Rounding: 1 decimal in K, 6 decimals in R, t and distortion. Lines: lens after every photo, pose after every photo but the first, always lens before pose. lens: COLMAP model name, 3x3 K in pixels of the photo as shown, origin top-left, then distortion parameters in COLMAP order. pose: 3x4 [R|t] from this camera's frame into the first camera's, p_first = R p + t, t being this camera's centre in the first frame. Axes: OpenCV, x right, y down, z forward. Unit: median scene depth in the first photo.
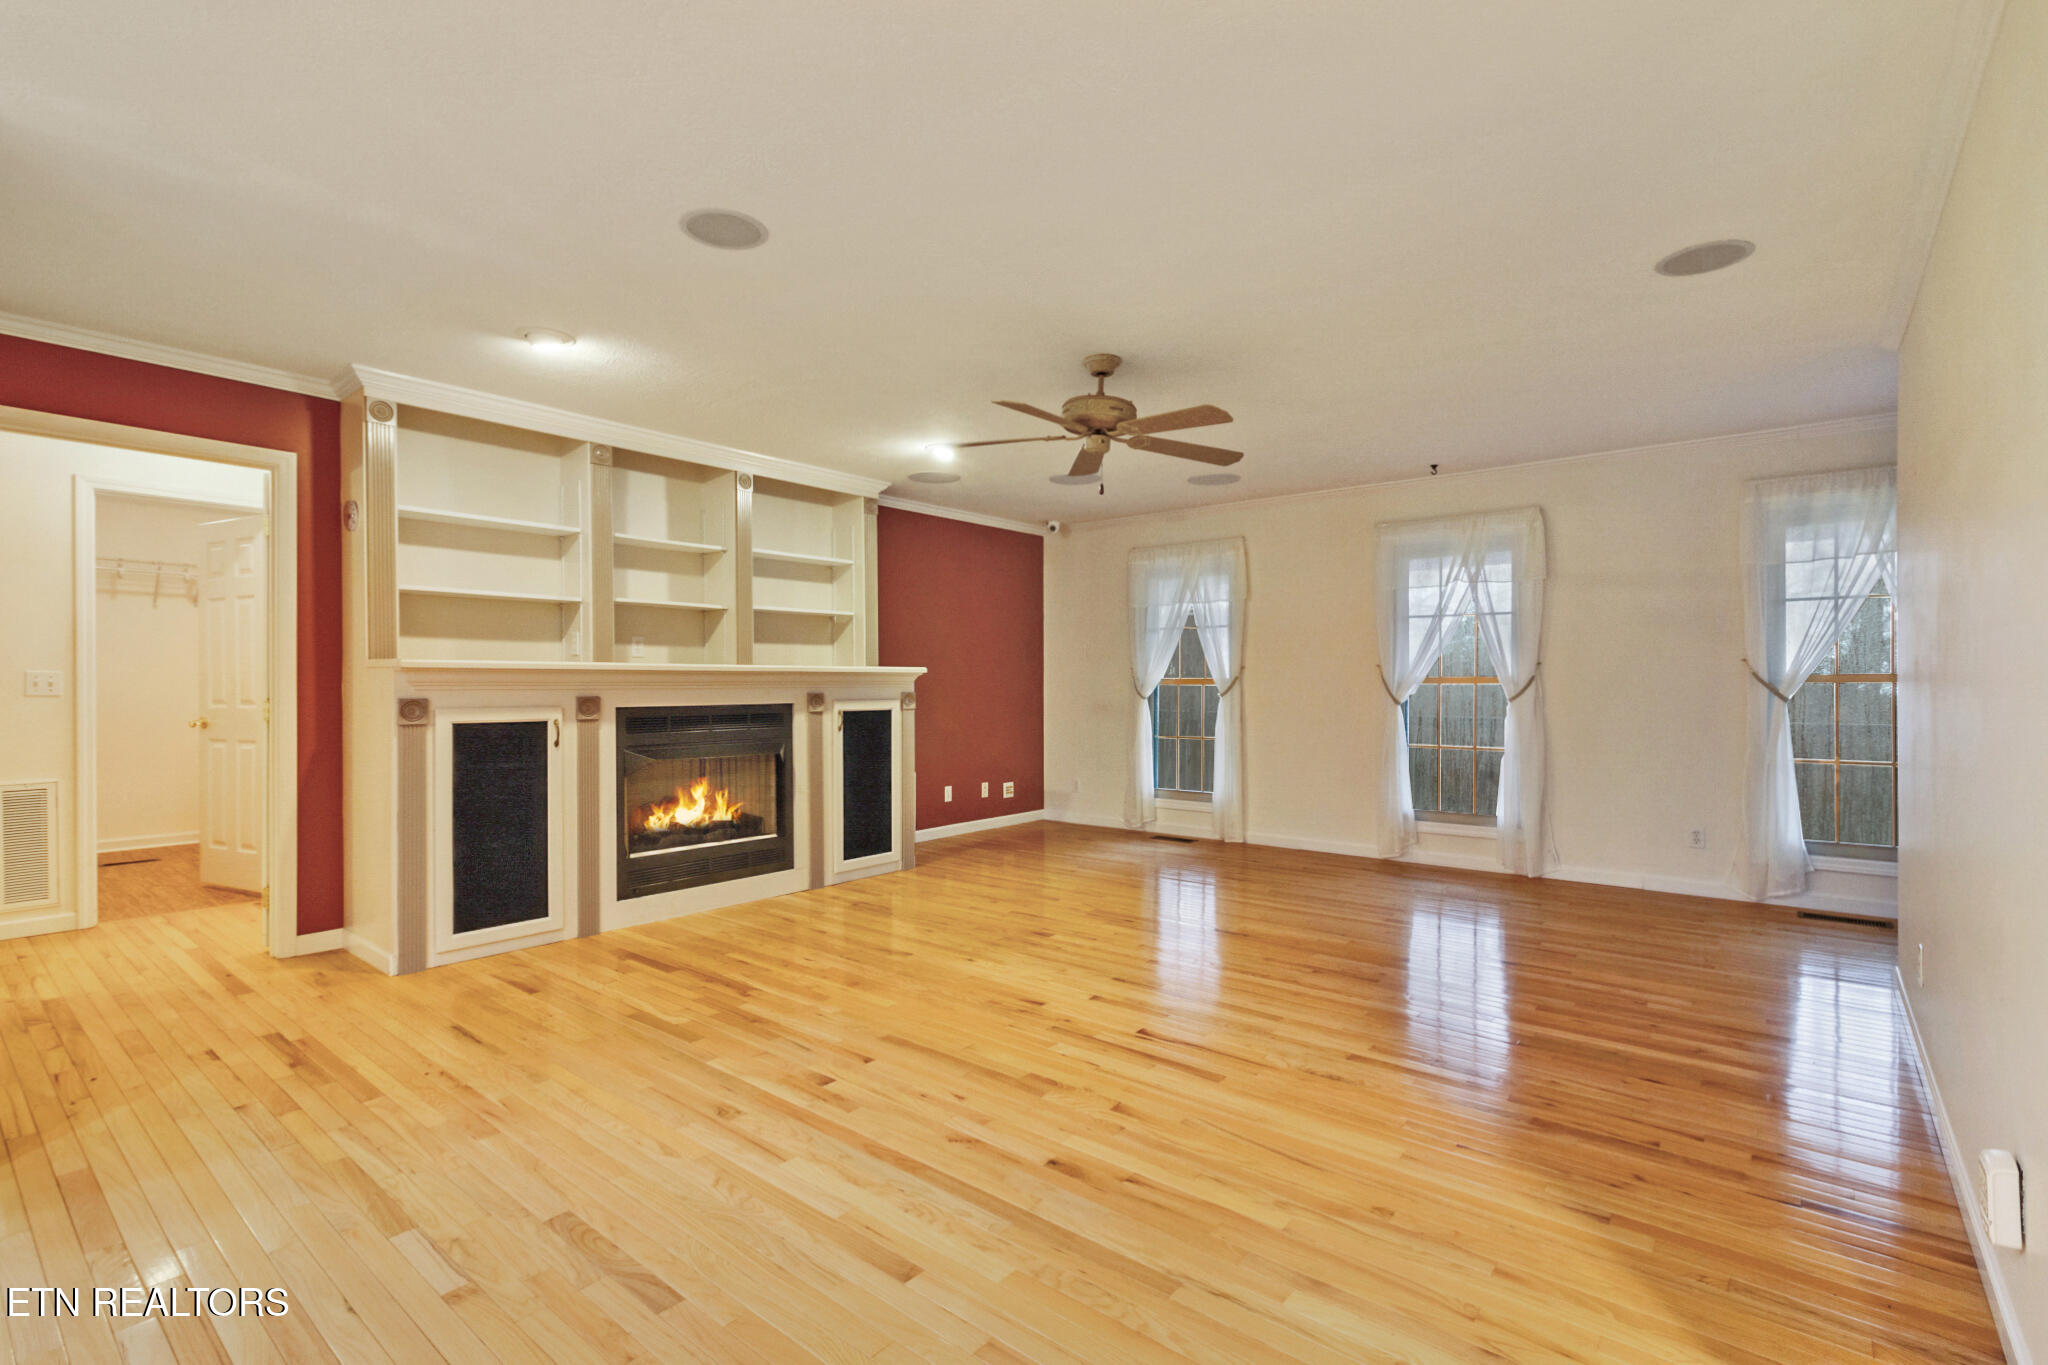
lens RADIAL K [[941.8, 0, 1015.4], [0, 941.8, 678.8], [0, 0, 1]] dist [0.002034, -0.000020]
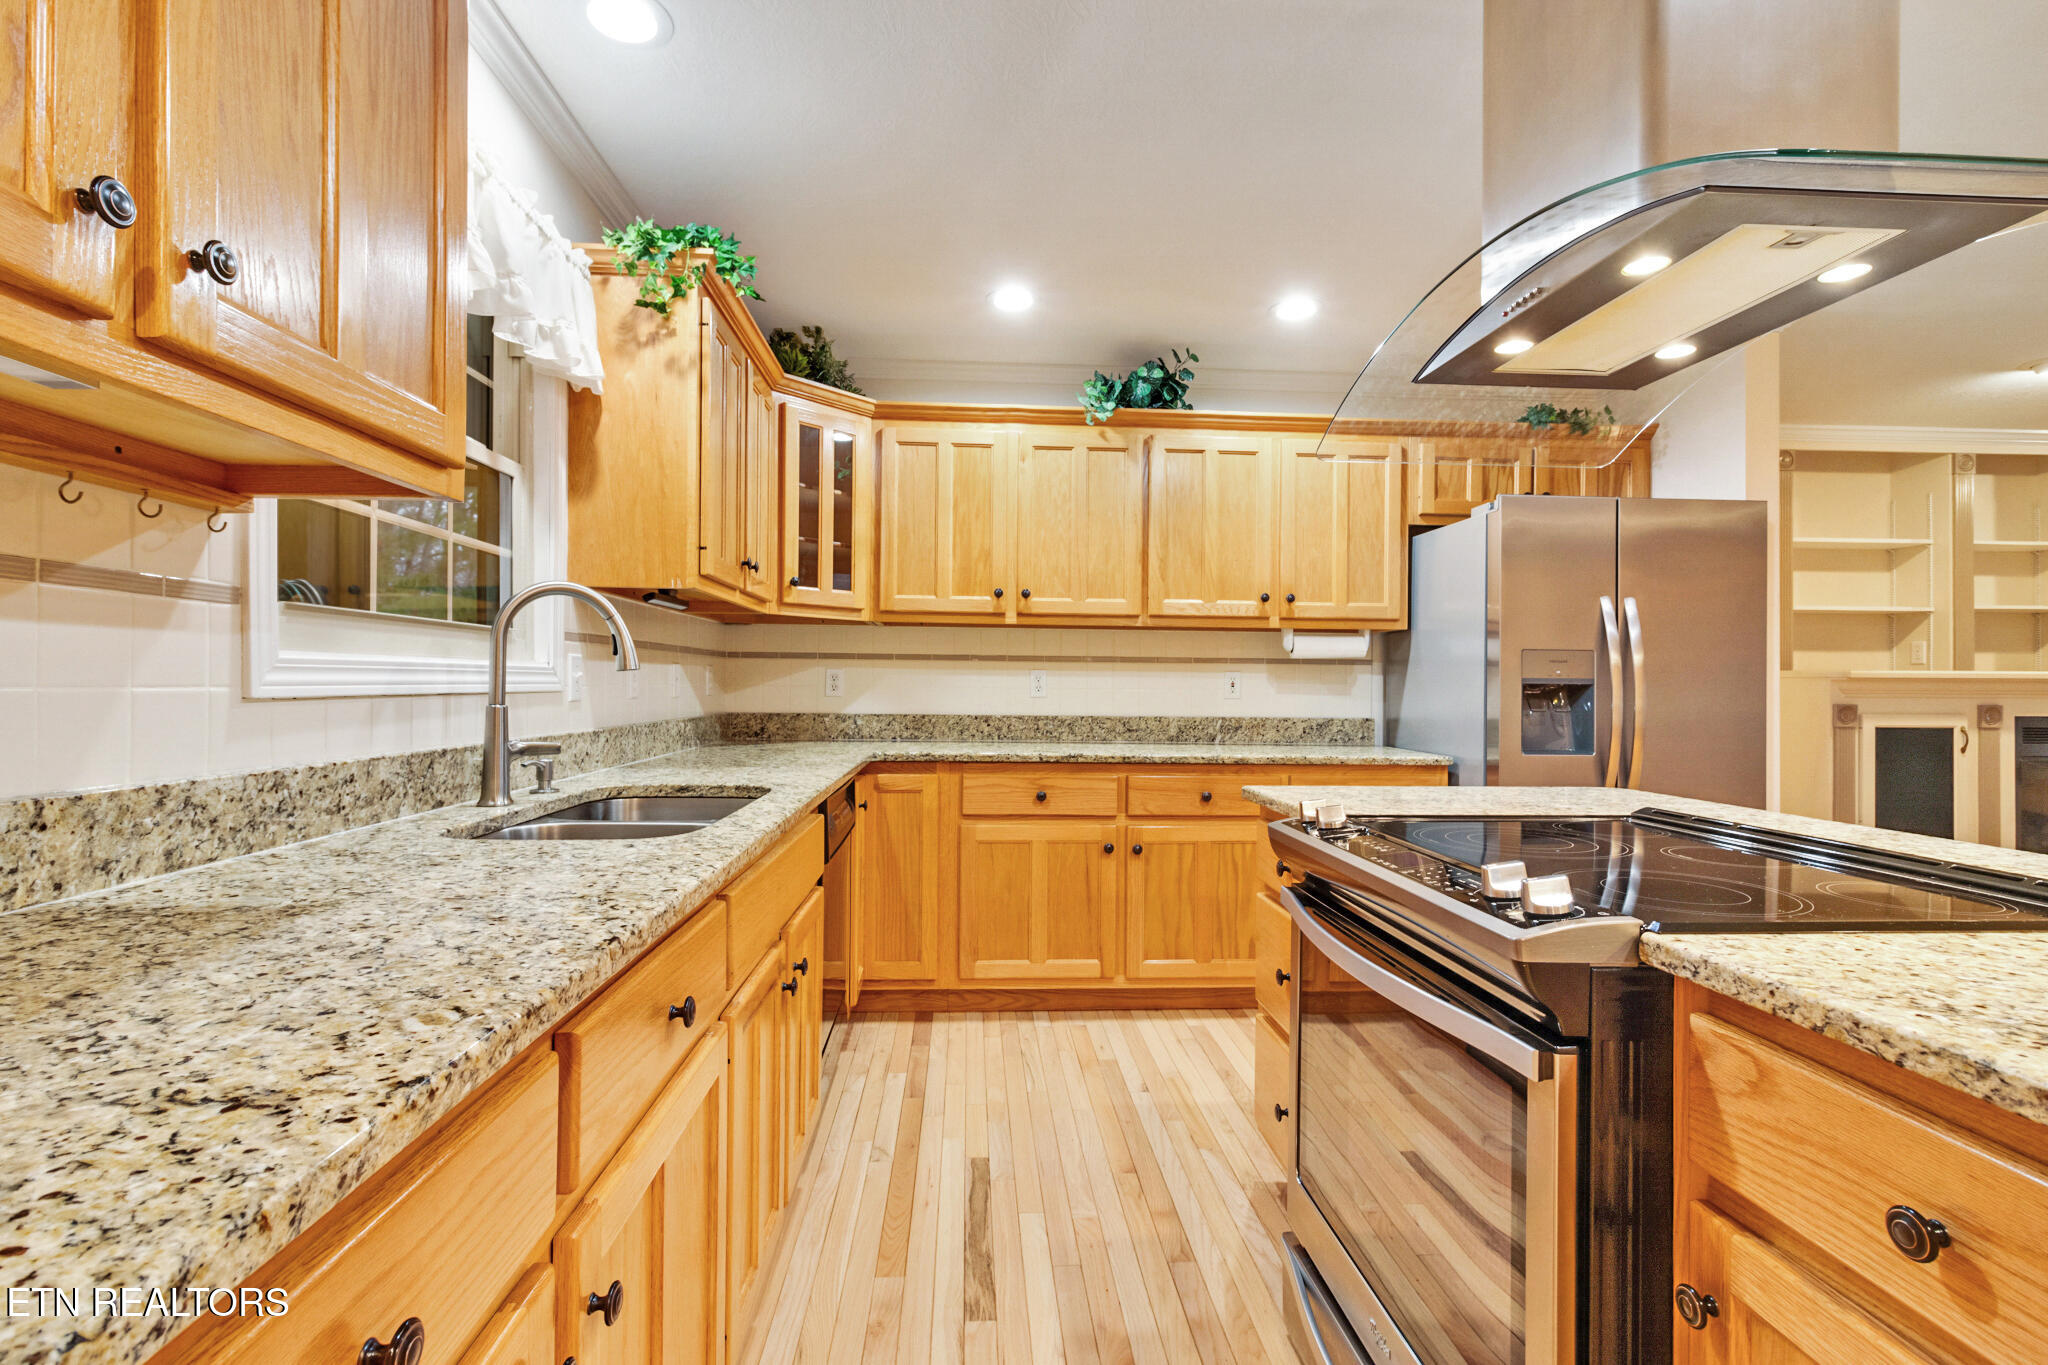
lens RADIAL K [[941.8, 0, 1005.5], [0, 941.8, 677.6], [0, 0, 1]] dist [0.002034, -0.000020]
pose [[0.678327, -0.001866, -0.734758, -0.425704], [-0.002103, 0.999988, -0.004481, -0.003954], [0.734757, 0.004585, 0.678315, -0.466490]]
